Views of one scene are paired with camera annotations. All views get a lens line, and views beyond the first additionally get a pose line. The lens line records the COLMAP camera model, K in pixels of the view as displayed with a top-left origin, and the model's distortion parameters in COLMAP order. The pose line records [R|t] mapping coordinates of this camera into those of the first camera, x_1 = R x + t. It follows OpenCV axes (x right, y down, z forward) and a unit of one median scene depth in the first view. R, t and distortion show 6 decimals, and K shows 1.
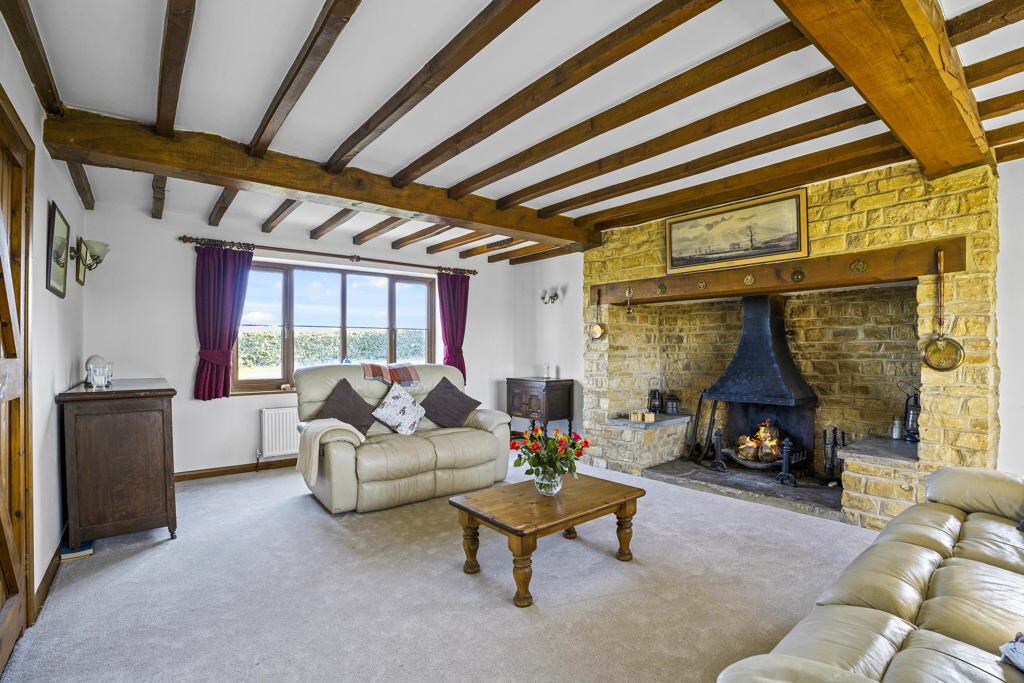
lens RADIAL K [[468.4, 0, 507.9], [0, 468.4, 344.8], [0, 0, 1]] dist [-0.051456, 0.002688]
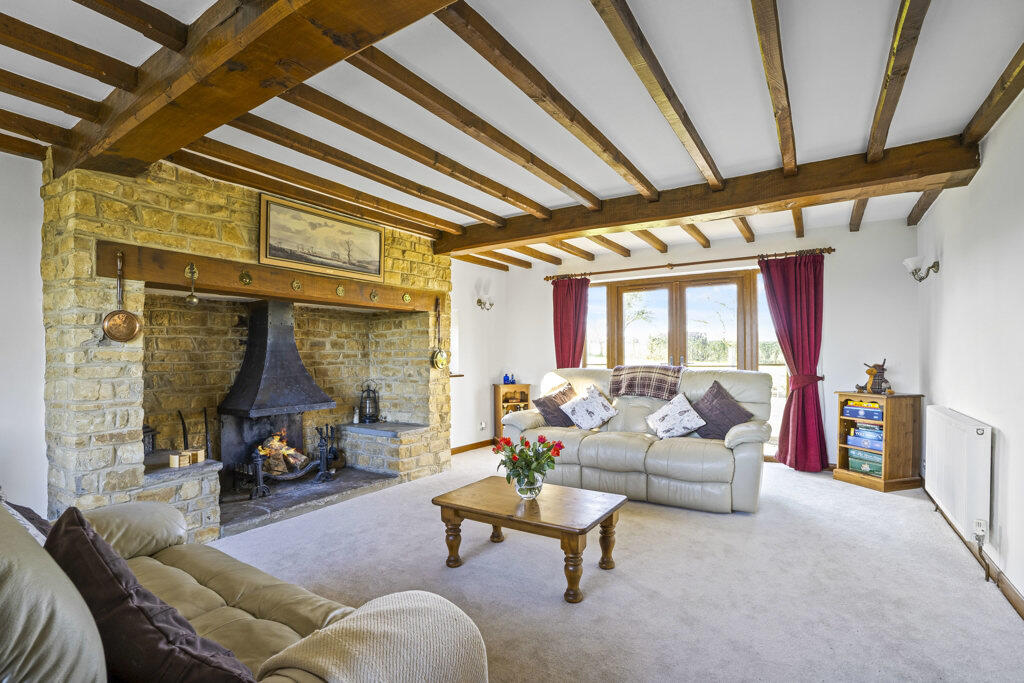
lens RADIAL K [[492.7, 0, 509.8], [0, 492.7, 357.4], [0, 0, 1]] dist [-0.063194, 0.010022]
pose [[-0.311647, 0.001878, 0.950196, -0.586757], [0.000271, 0.999998, -0.001888, 0.011283], [-0.950198, -0.000331, -0.311647, 0.879736]]
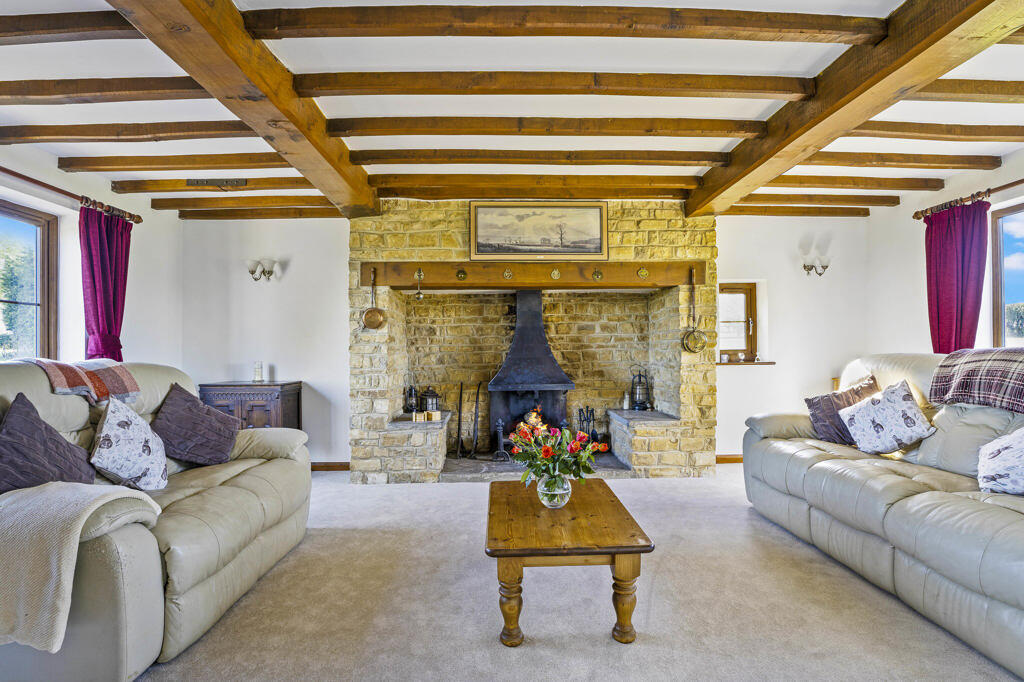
lens RADIAL K [[492.7, 0, 502.2], [0, 492.7, 345.5], [0, 0, 1]] dist [-0.063194, 0.010022]
pose [[0.618543, 0.004918, 0.785736, -0.410785], [0.000414, 0.999978, -0.006584, 0.029187], [-0.785751, 0.004398, 0.618527, 0.347592]]
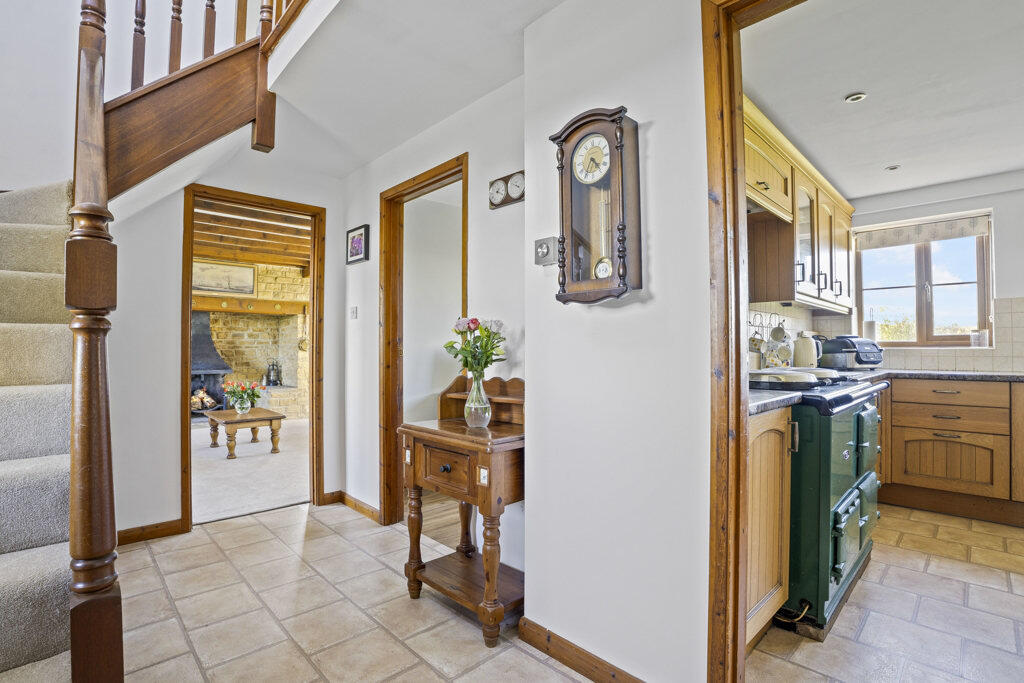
lens RADIAL K [[492.7, 0, 511.3], [0, 492.7, 341.5], [0, 0, 1]] dist [-0.063194, 0.010022]
pose [[-0.086681, 0.018698, 0.996061, -1.327706], [-0.007280, 0.999785, -0.019402, 0.031091], [-0.996210, -0.008933, -0.086526, 0.026274]]
